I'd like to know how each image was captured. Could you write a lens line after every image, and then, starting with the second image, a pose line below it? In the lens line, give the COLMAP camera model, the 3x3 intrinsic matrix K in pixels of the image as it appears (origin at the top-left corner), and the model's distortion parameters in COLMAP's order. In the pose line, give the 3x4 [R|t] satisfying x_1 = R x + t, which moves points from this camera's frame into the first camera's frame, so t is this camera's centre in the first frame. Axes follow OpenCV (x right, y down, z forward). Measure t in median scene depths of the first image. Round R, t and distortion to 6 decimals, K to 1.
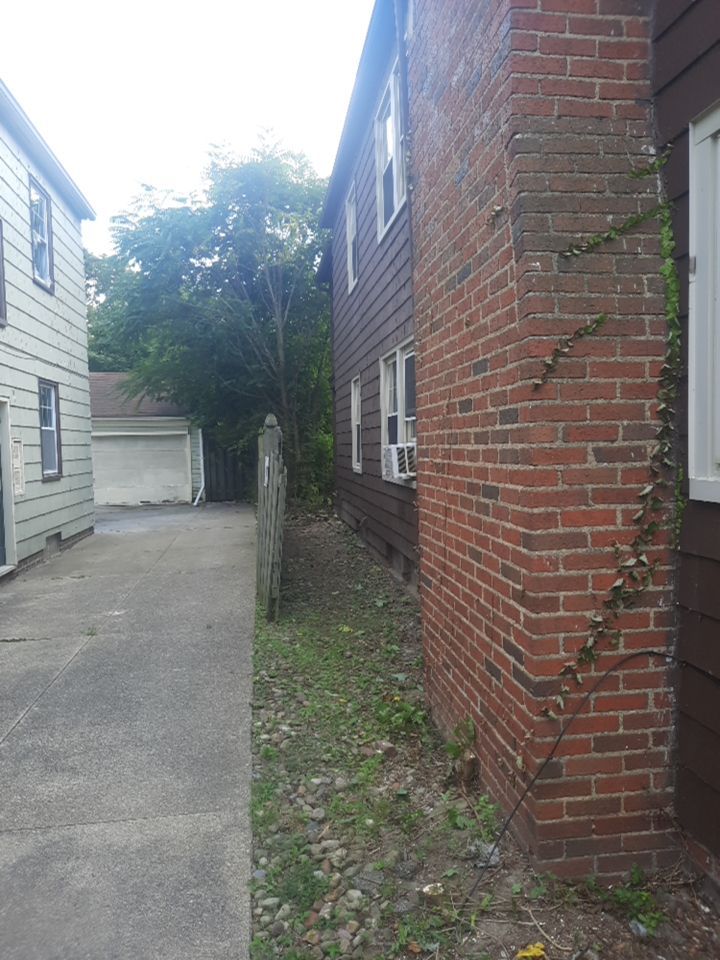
lens RADIAL K [[703.1, 0, 362.4], [0, 703.1, 479.2], [0, 0, 1]] dist [0.039398, -0.042894]
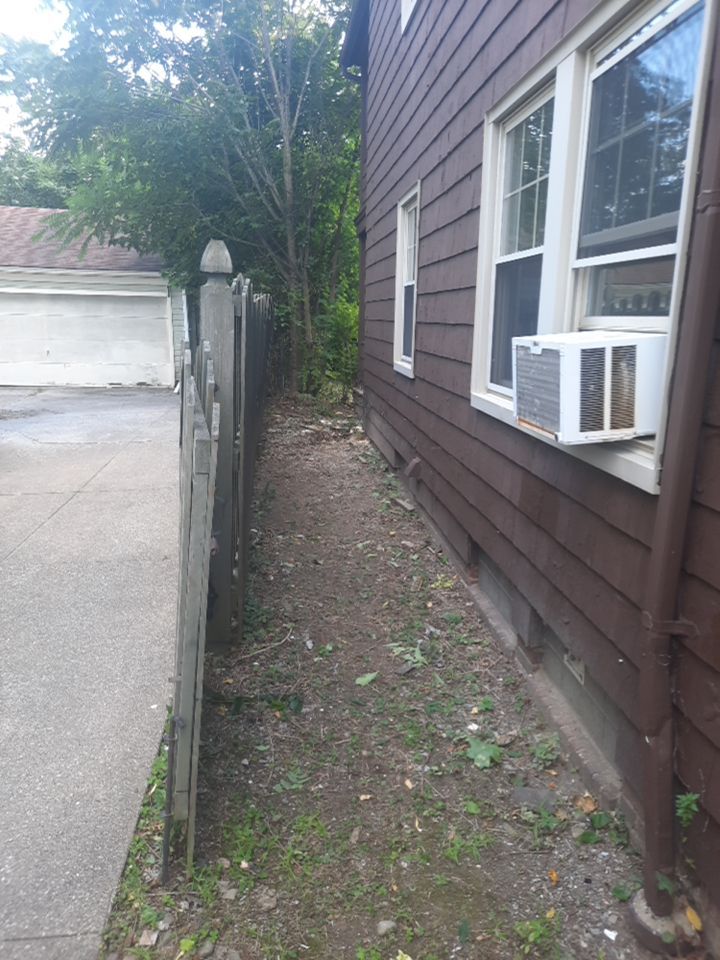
lens RADIAL K [[703.1, 0, 357.8], [0, 703.1, 483.3], [0, 0, 1]] dist [0.039398, -0.042894]
pose [[0.998714, 0.042566, -0.027550, -0.015795], [-0.036815, 0.982378, 0.183241, -0.016391], [0.034864, -0.181991, 0.982682, 0.275757]]
